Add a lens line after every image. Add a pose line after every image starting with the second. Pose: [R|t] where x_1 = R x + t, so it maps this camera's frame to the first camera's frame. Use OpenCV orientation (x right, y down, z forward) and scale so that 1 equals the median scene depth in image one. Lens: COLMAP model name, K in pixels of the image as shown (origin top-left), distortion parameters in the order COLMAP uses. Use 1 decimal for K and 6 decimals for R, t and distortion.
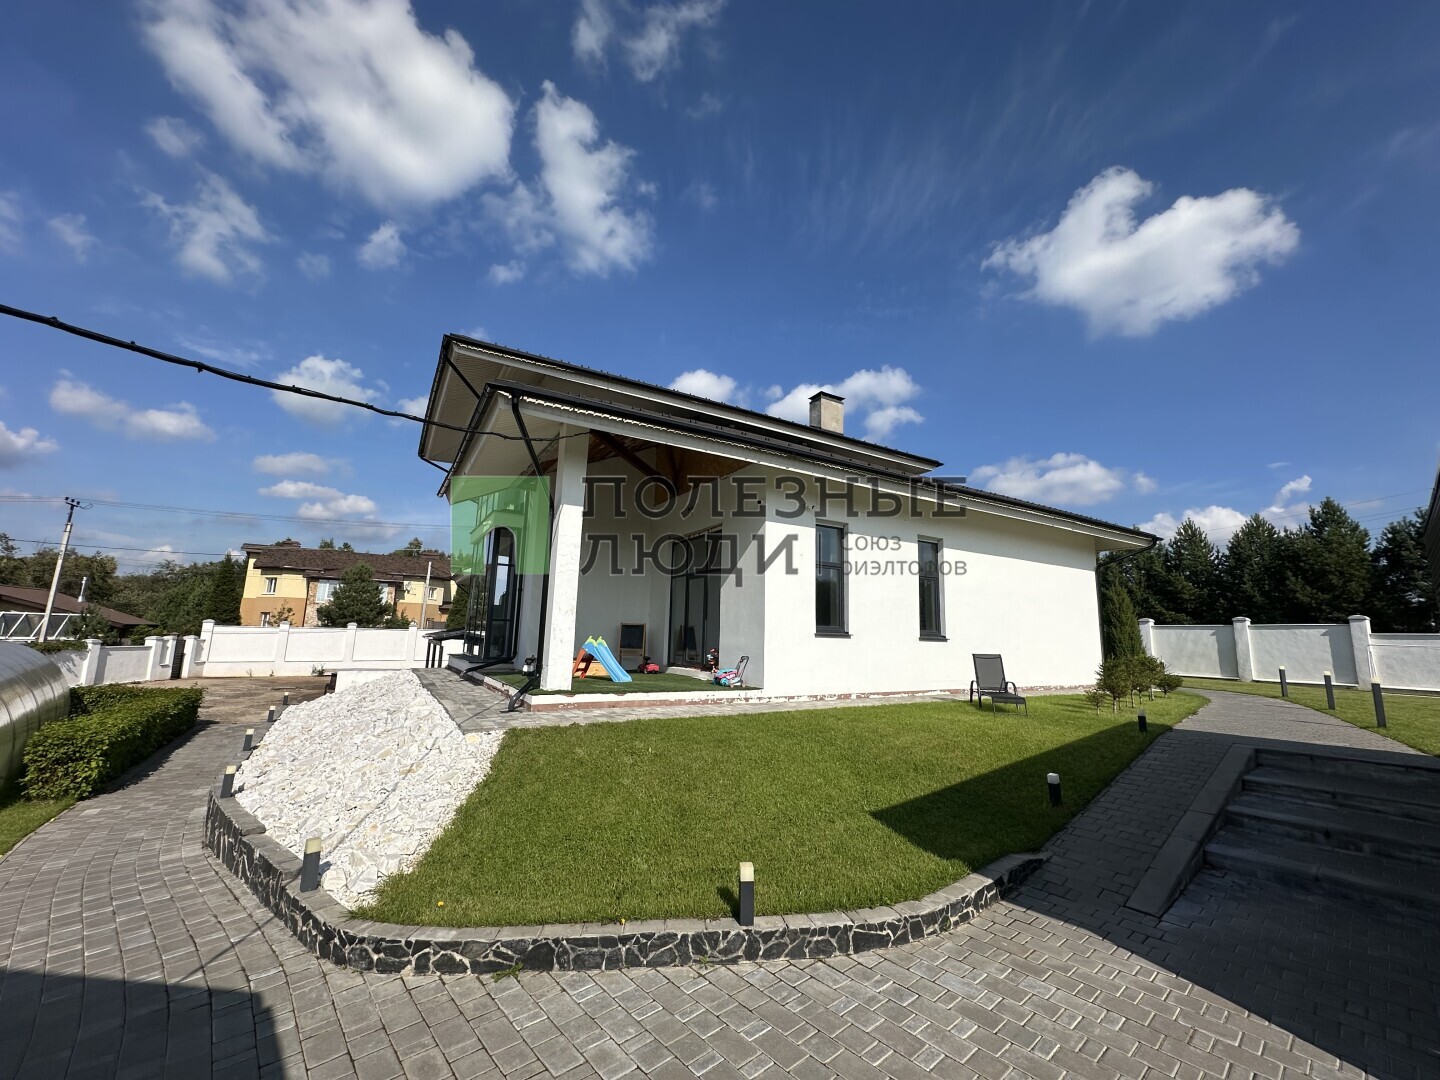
lens RADIAL K [[571.1, 0, 721.5], [0, 571.1, 538.9], [0, 0, 1]] dist [-0.005589, 0.000339]
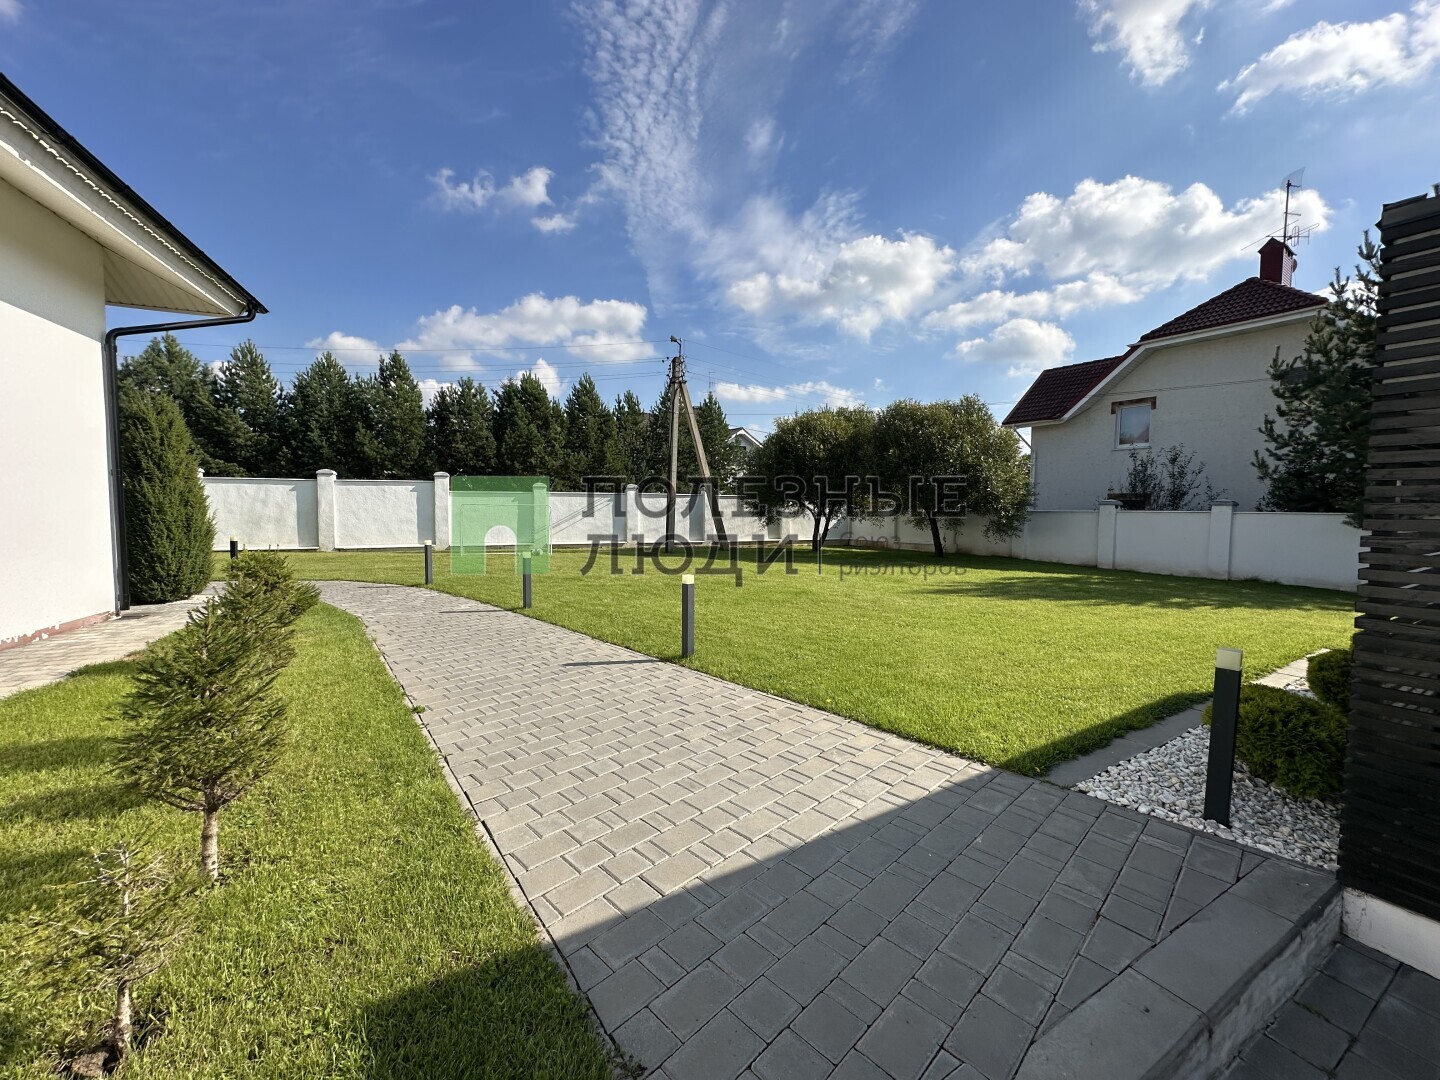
lens RADIAL K [[571.1, 0, 719.7], [0, 571.1, 537.8], [0, 0, 1]] dist [-0.005589, 0.000339]
pose [[0.157570, -0.083809, 0.983945, 0.182638], [-0.165498, 0.980059, 0.109981, 0.044026], [-0.973541, -0.180170, 0.140557, 0.283572]]
